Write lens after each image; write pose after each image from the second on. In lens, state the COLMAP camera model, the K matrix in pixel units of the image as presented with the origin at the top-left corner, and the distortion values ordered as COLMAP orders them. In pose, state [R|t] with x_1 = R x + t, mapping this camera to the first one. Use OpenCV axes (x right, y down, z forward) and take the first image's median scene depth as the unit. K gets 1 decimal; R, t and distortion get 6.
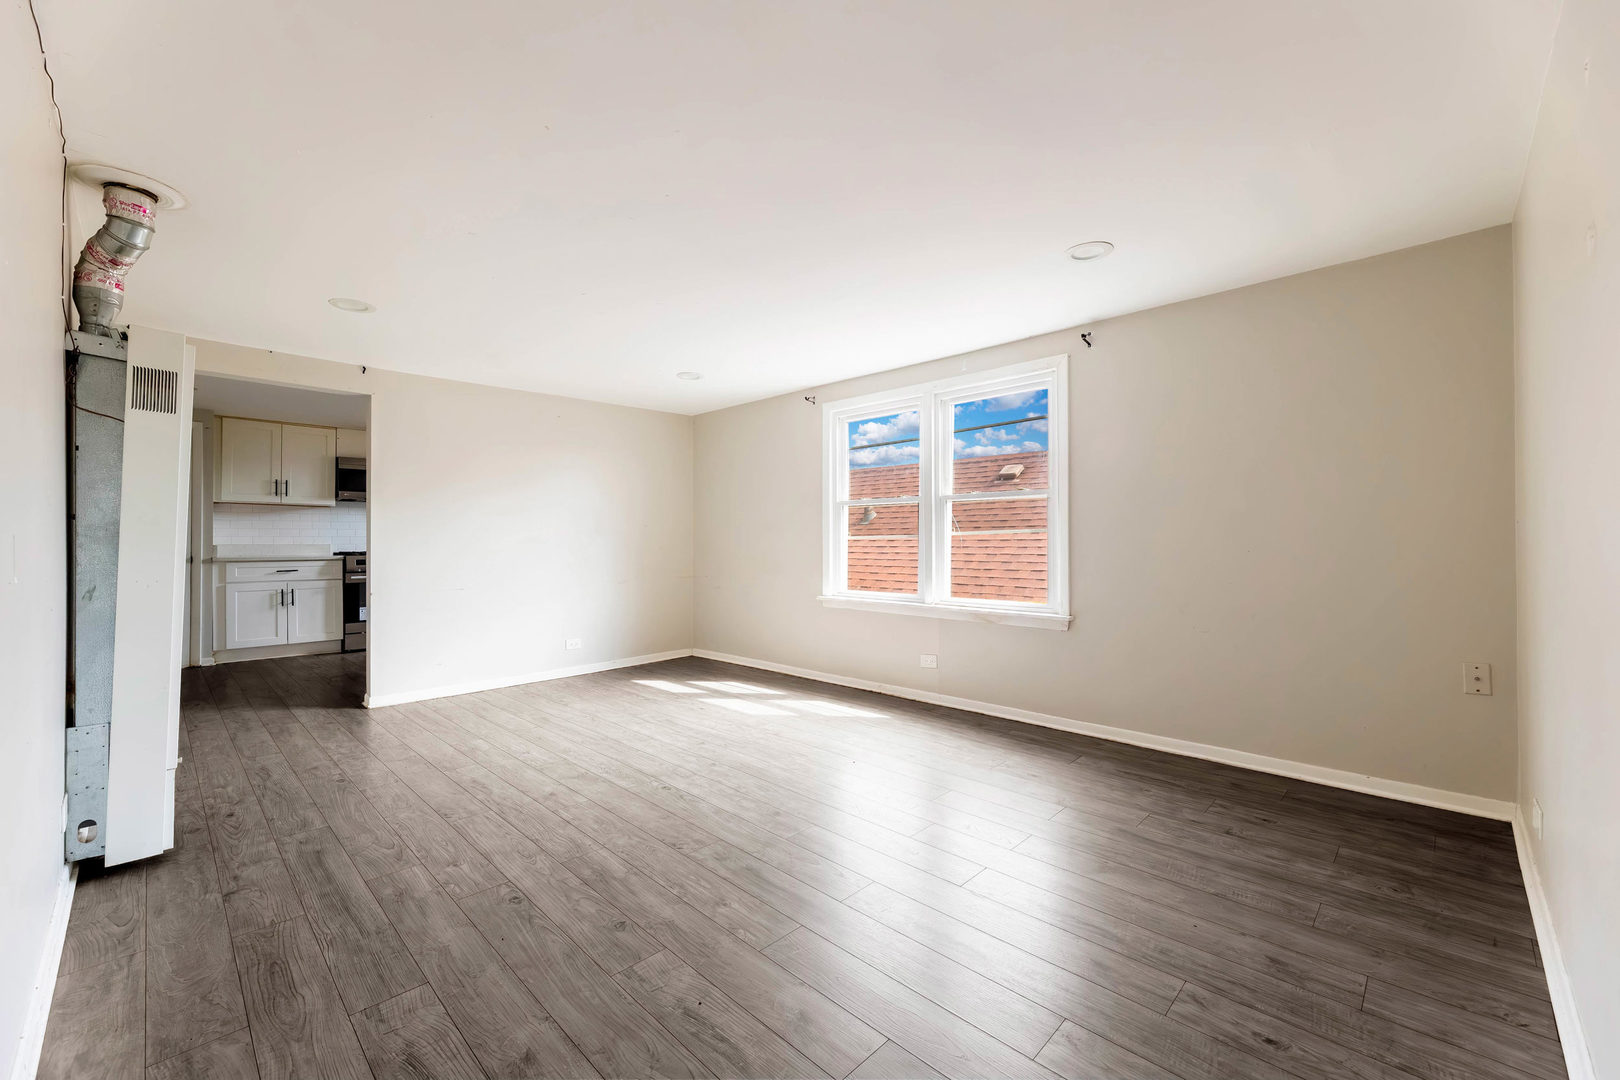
lens RADIAL K [[653.1, 0, 806.2], [0, 653.1, 540.5], [0, 0, 1]] dist [-0.000499, -0.000562]
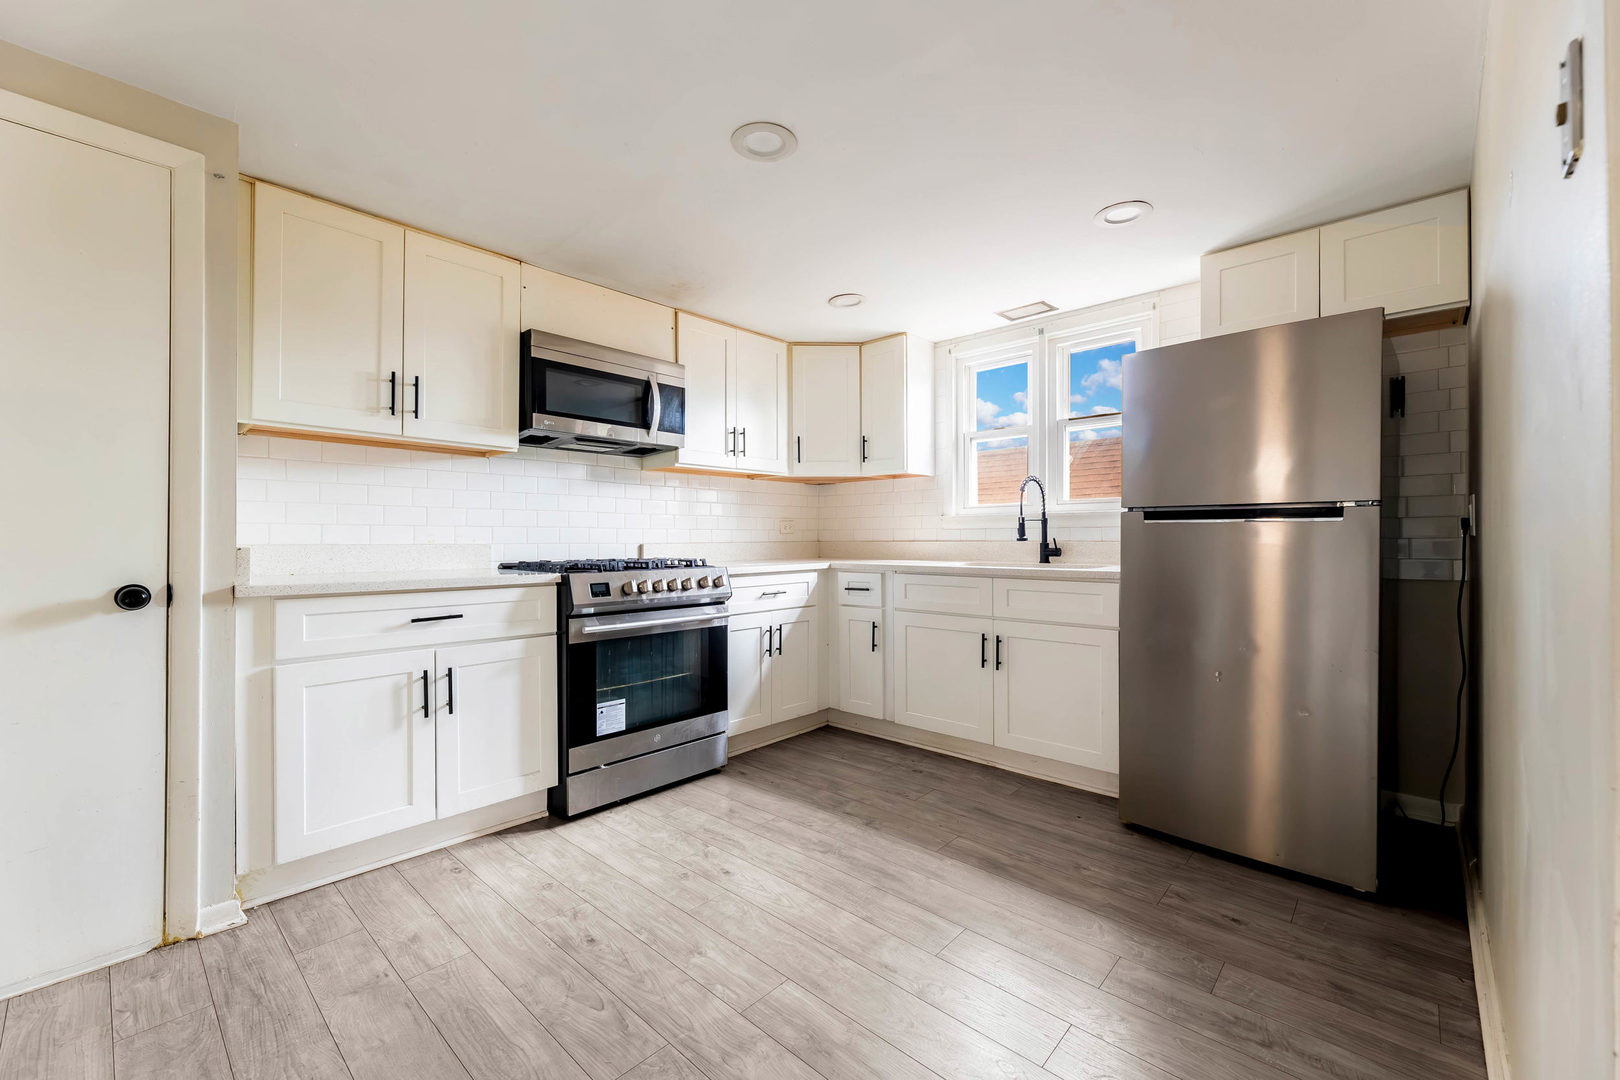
lens RADIAL K [[655.7, 0, 802.9], [0, 655.7, 543.3], [0, 0, 1]] dist [-0.000628, -0.000357]
pose [[0.999691, 0.000362, 0.024837, -0.948779], [-0.000499, 0.999985, 0.005489, 0.004851], [-0.024835, -0.005500, 0.999676, 0.997615]]
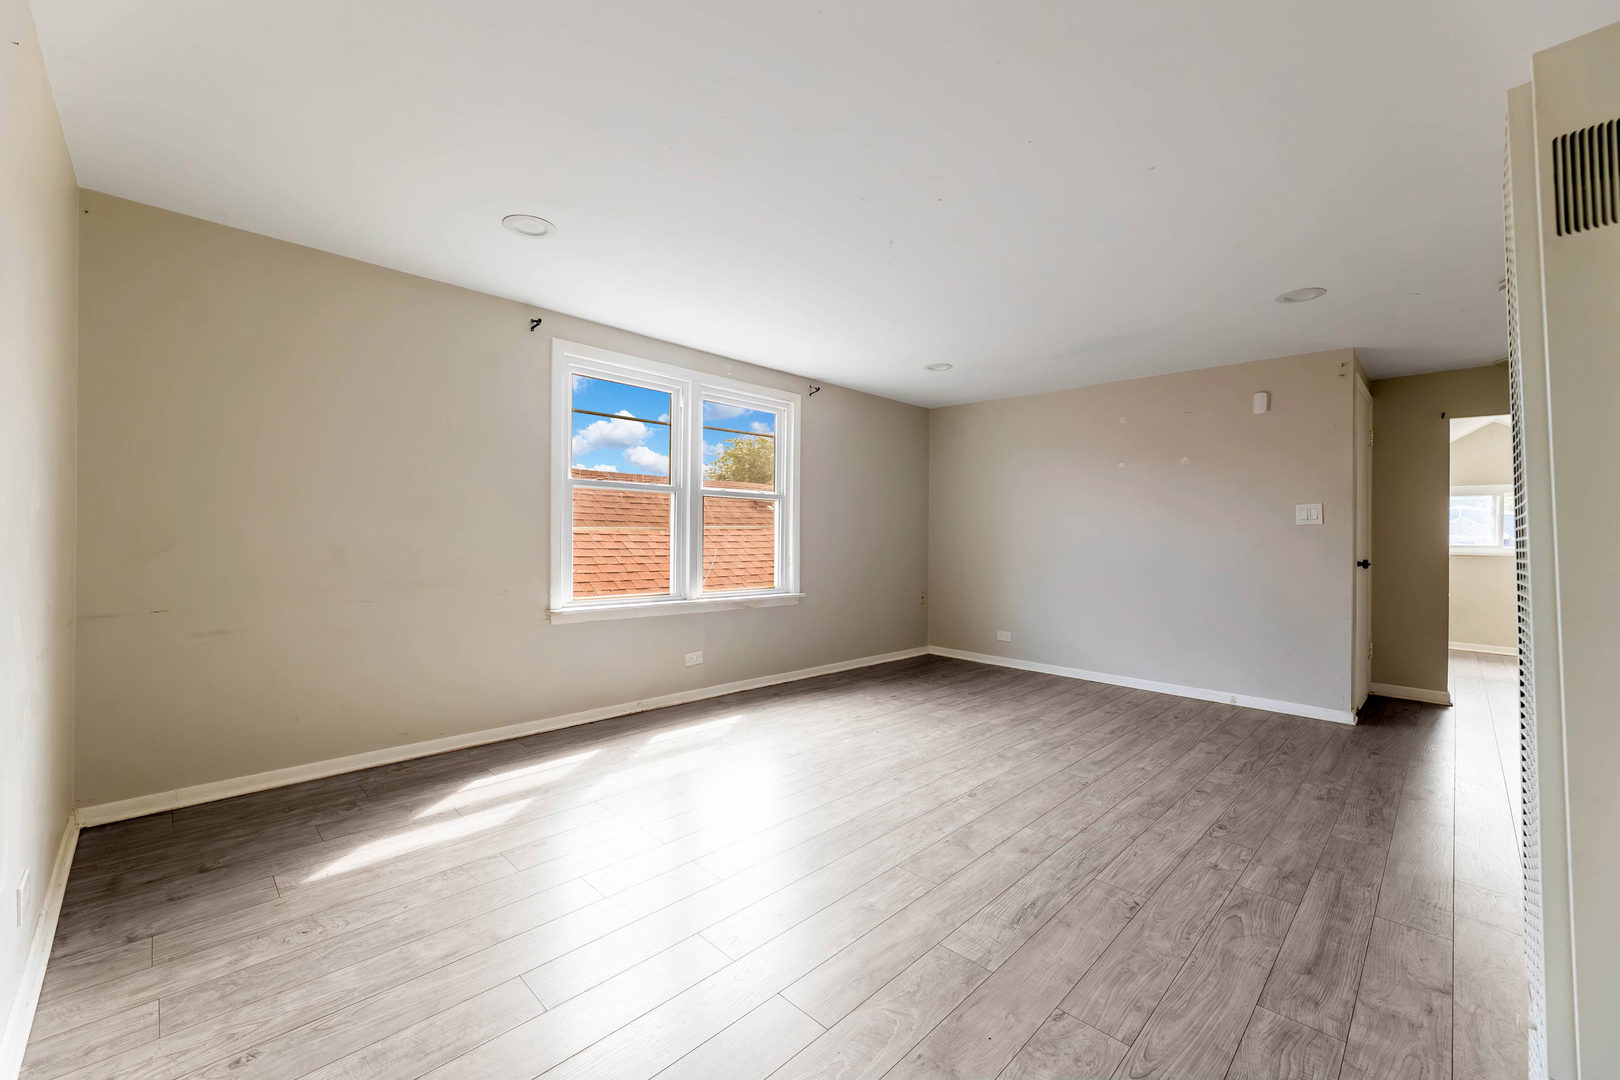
lens RADIAL K [[653.1, 0, 806.2], [0, 653.1, 540.5], [0, 0, 1]] dist [-0.000499, -0.000562]
pose [[0.000268, -0.004426, 0.999990, -0.872320], [-0.014289, 0.999888, 0.004429, 0.002813], [-0.999898, -0.014290, 0.000204, 0.929022]]
